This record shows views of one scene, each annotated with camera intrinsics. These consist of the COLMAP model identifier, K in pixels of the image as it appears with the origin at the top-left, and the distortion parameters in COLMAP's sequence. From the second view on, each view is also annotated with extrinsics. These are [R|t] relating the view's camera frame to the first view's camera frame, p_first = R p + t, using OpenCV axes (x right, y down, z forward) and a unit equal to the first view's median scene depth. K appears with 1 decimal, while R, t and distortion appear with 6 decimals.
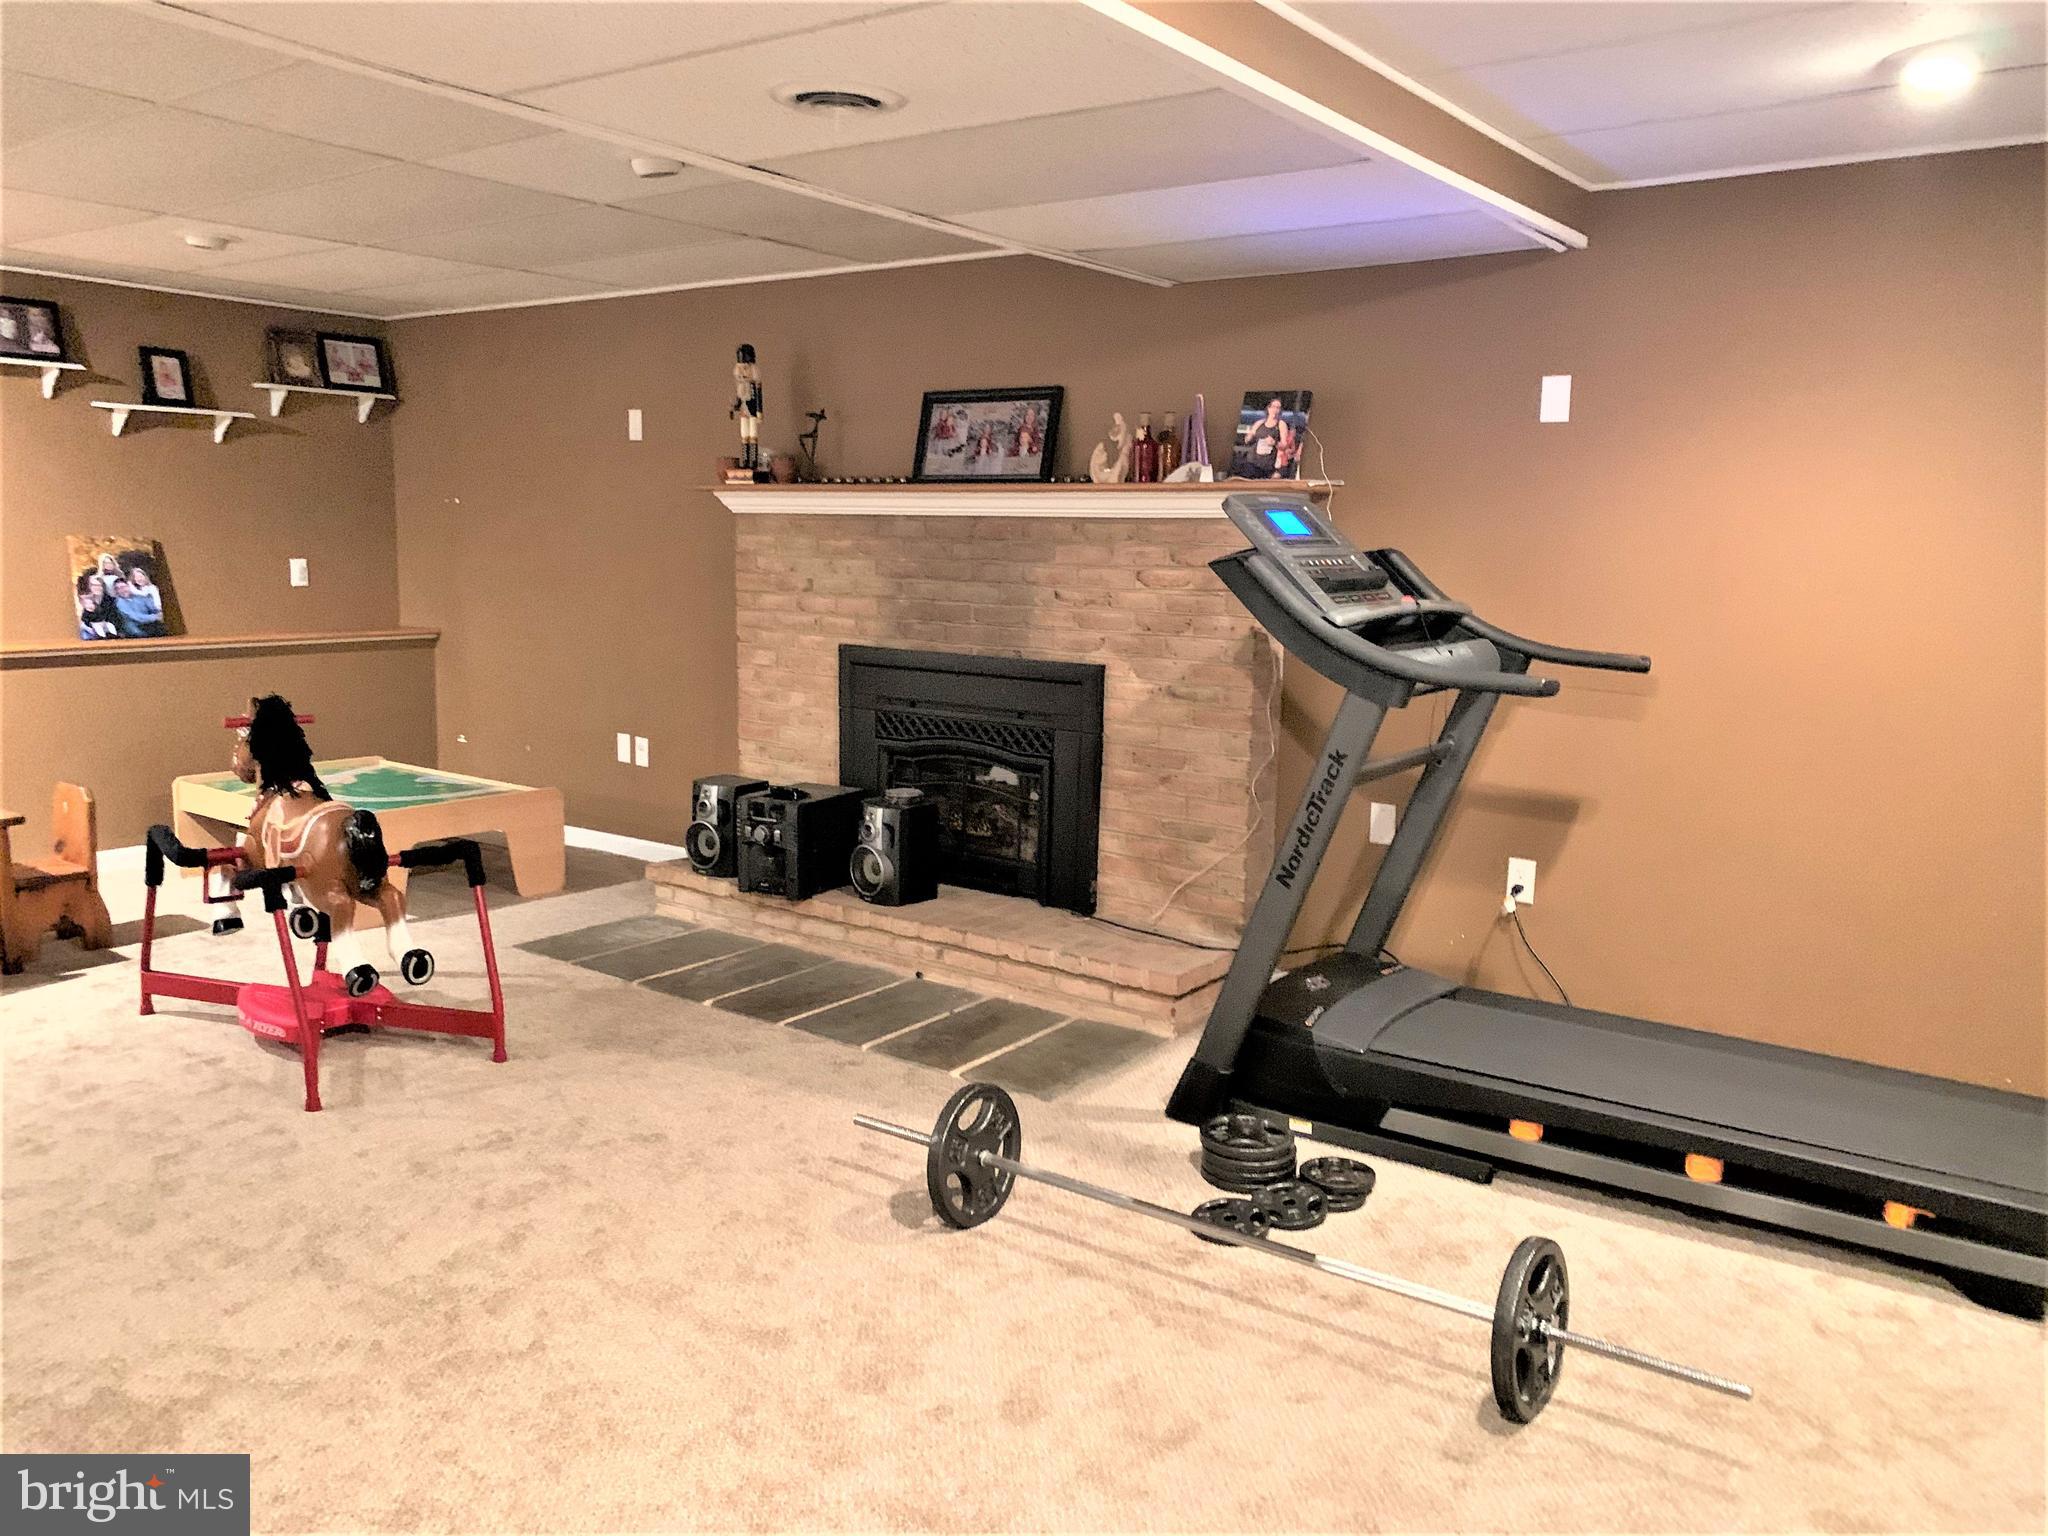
lens RADIAL K [[1548.3, 0, 1024.0], [0, 1548.3, 768.0], [0, 0, 1]] dist [0.045967, -0.054871]
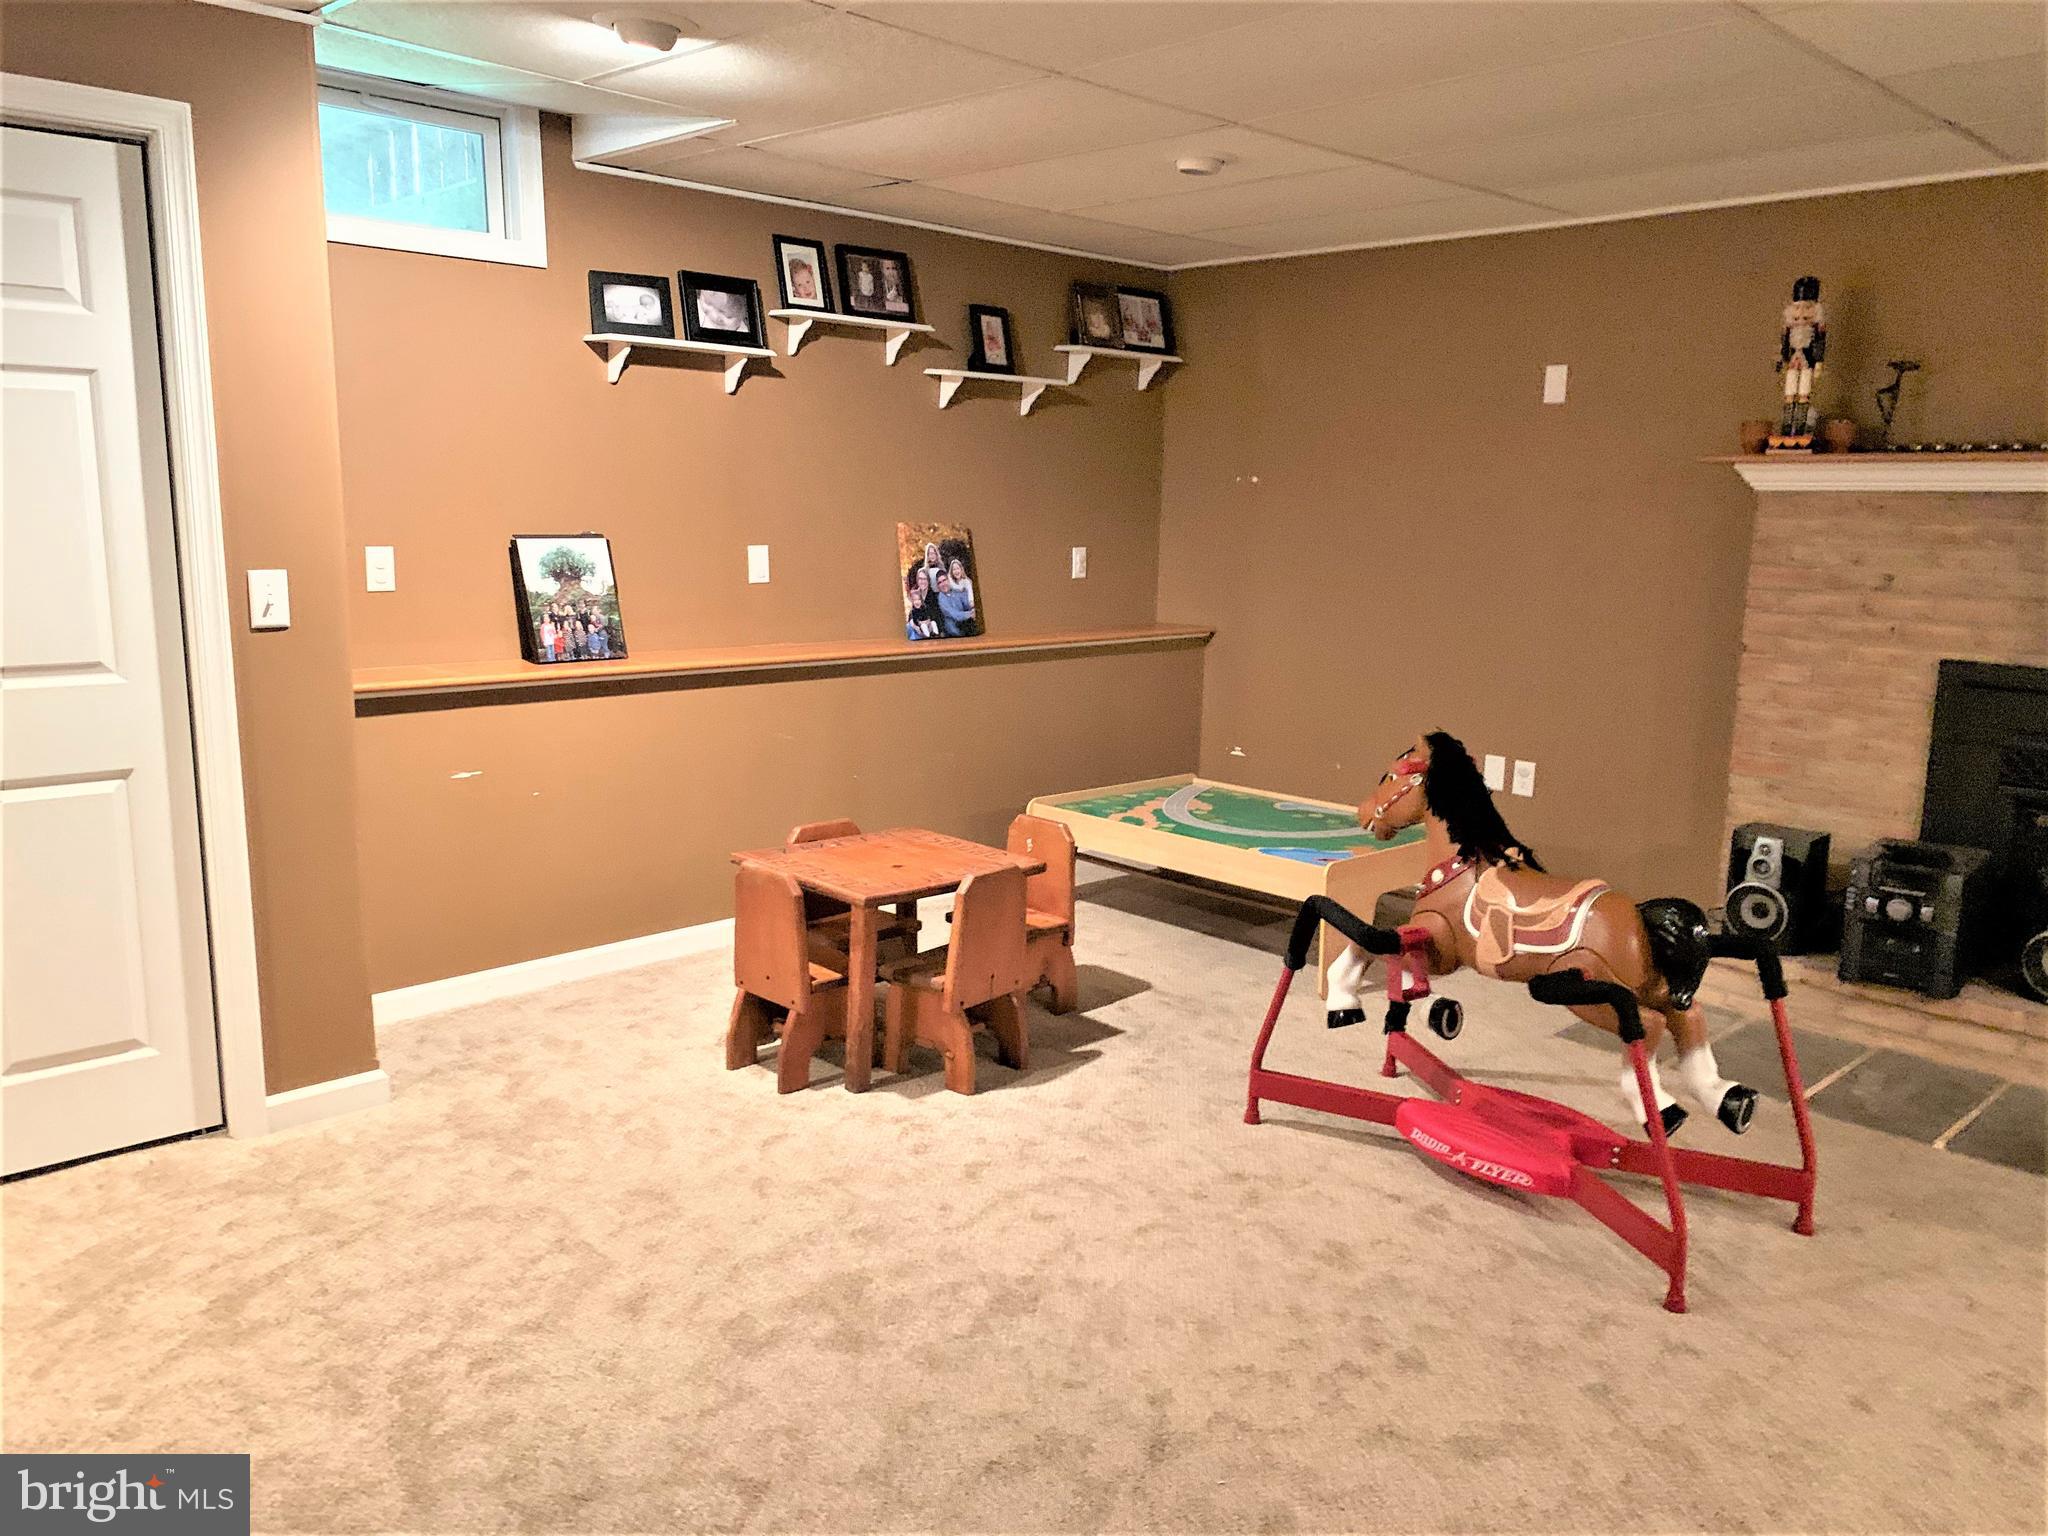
lens RADIAL K [[1558.0, 0, 1026.3], [0, 1558.0, 777.5], [0, 0, 1]] dist [0.107392, -0.161425]
pose [[0.987338, 0.025735, -0.156530, -0.456697], [-0.022202, 0.999459, 0.024279, -0.031270], [0.157070, -0.020496, 0.987375, 0.152647]]
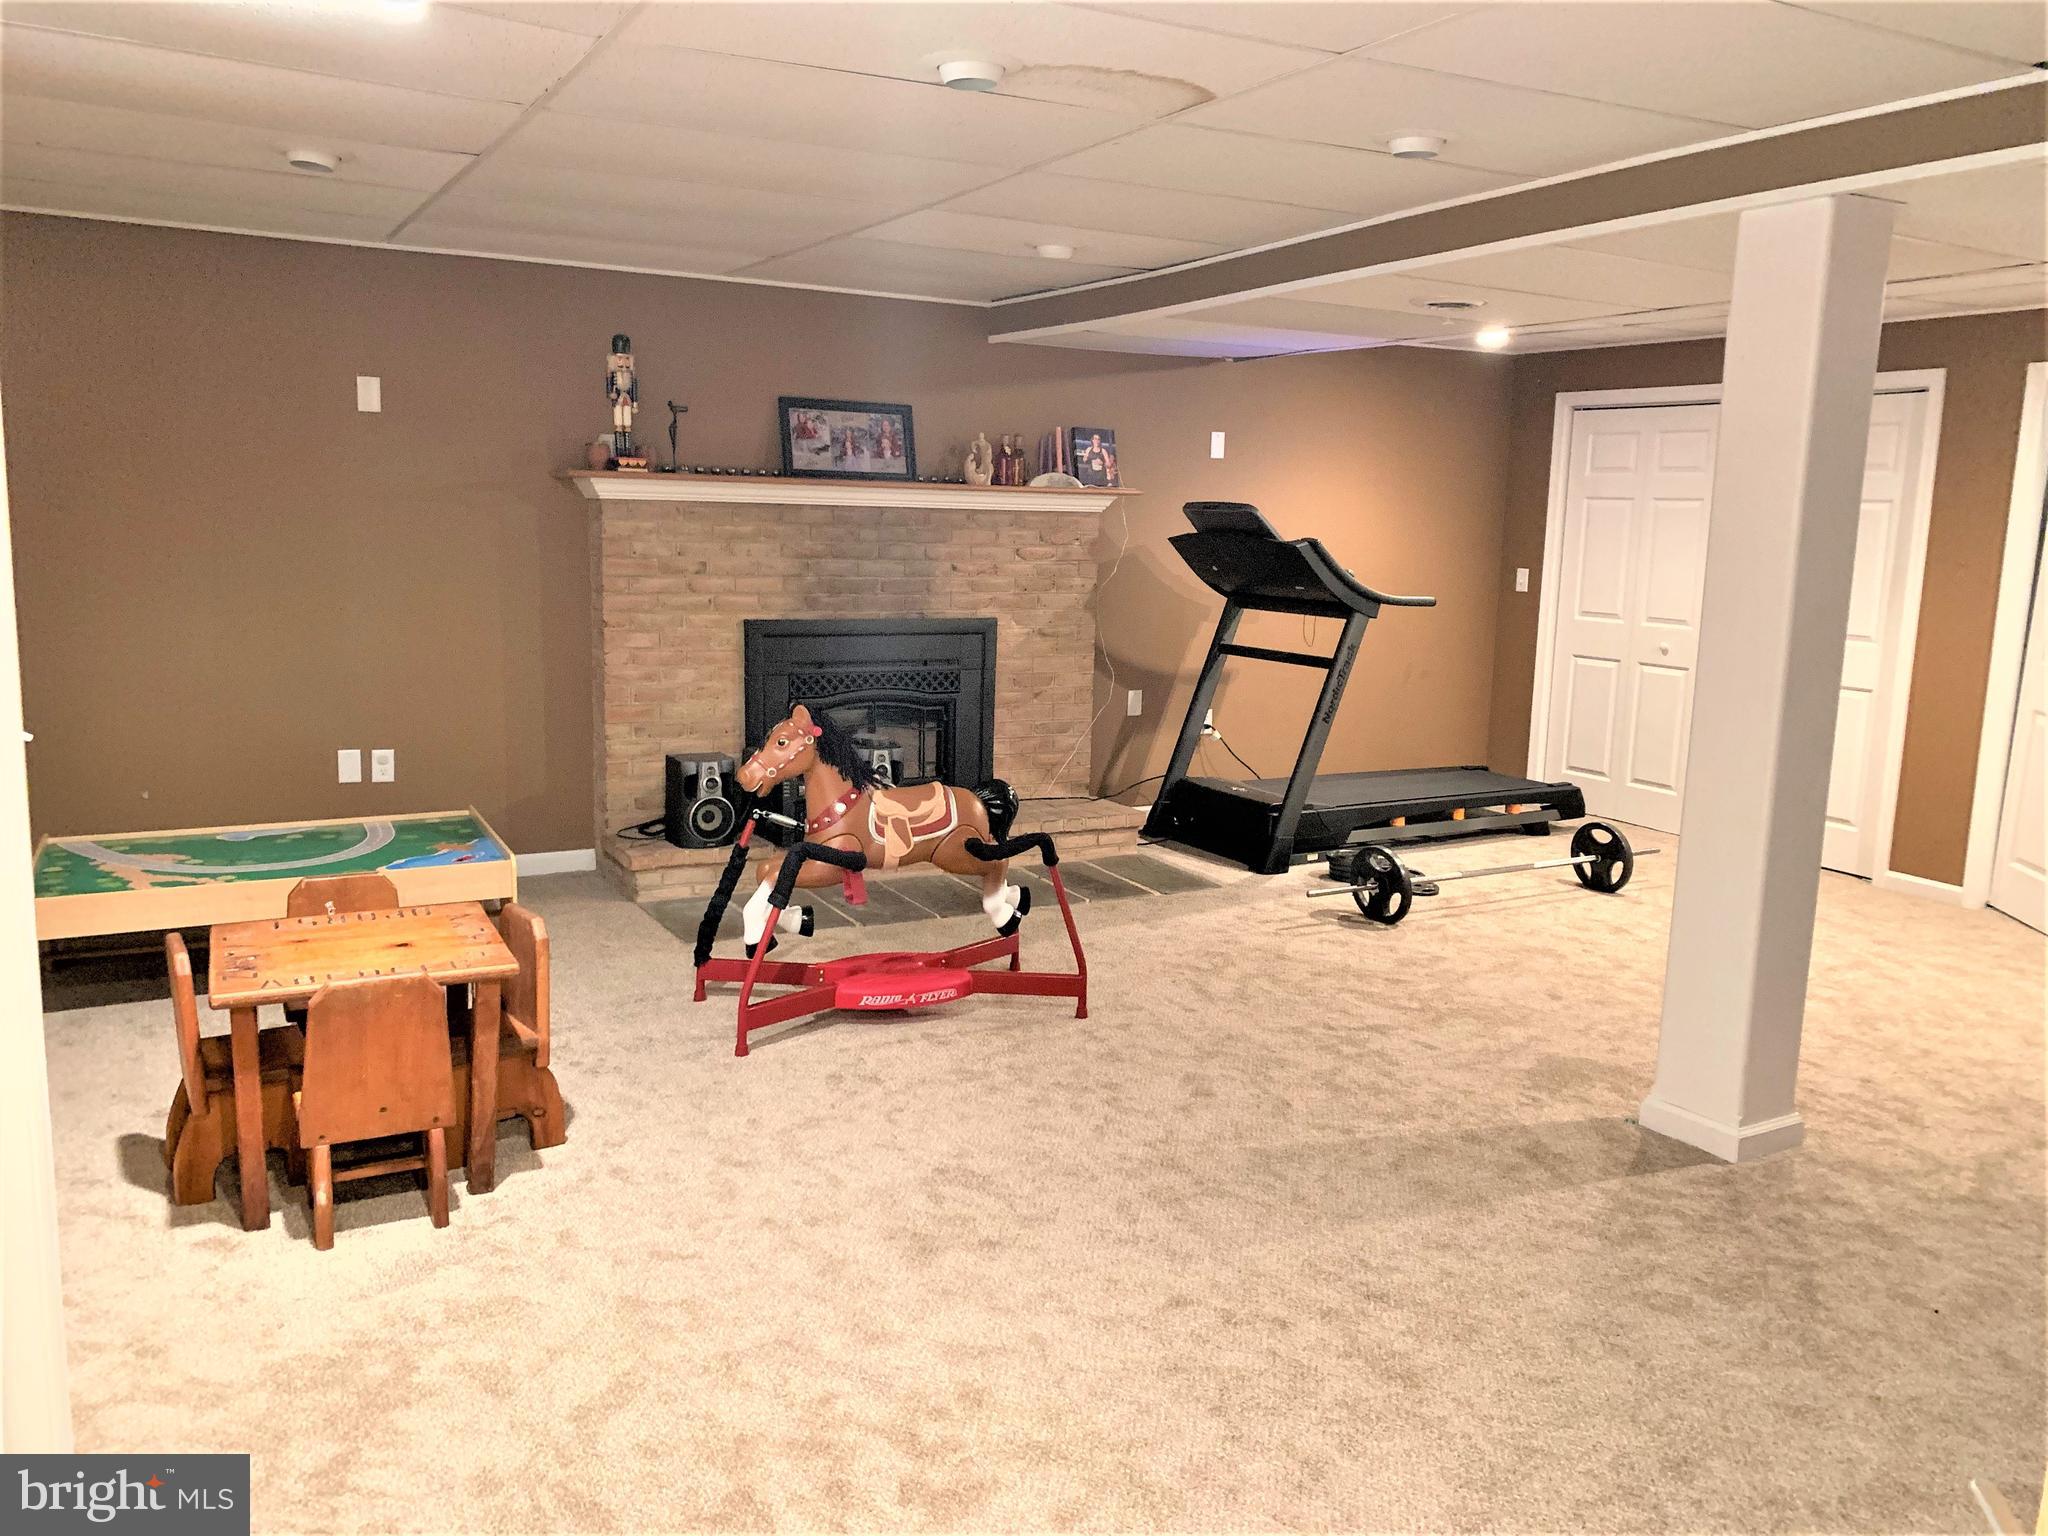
lens RADIAL K [[1548.3, 0, 1024.0], [0, 1548.3, 768.0], [0, 0, 1]] dist [0.045967, -0.054871]
pose [[0.413006, -0.155911, 0.897284, -1.078559], [0.117819, 0.986105, 0.117115, -0.084292], [-0.903075, 0.057348, 0.425636, 0.364089]]
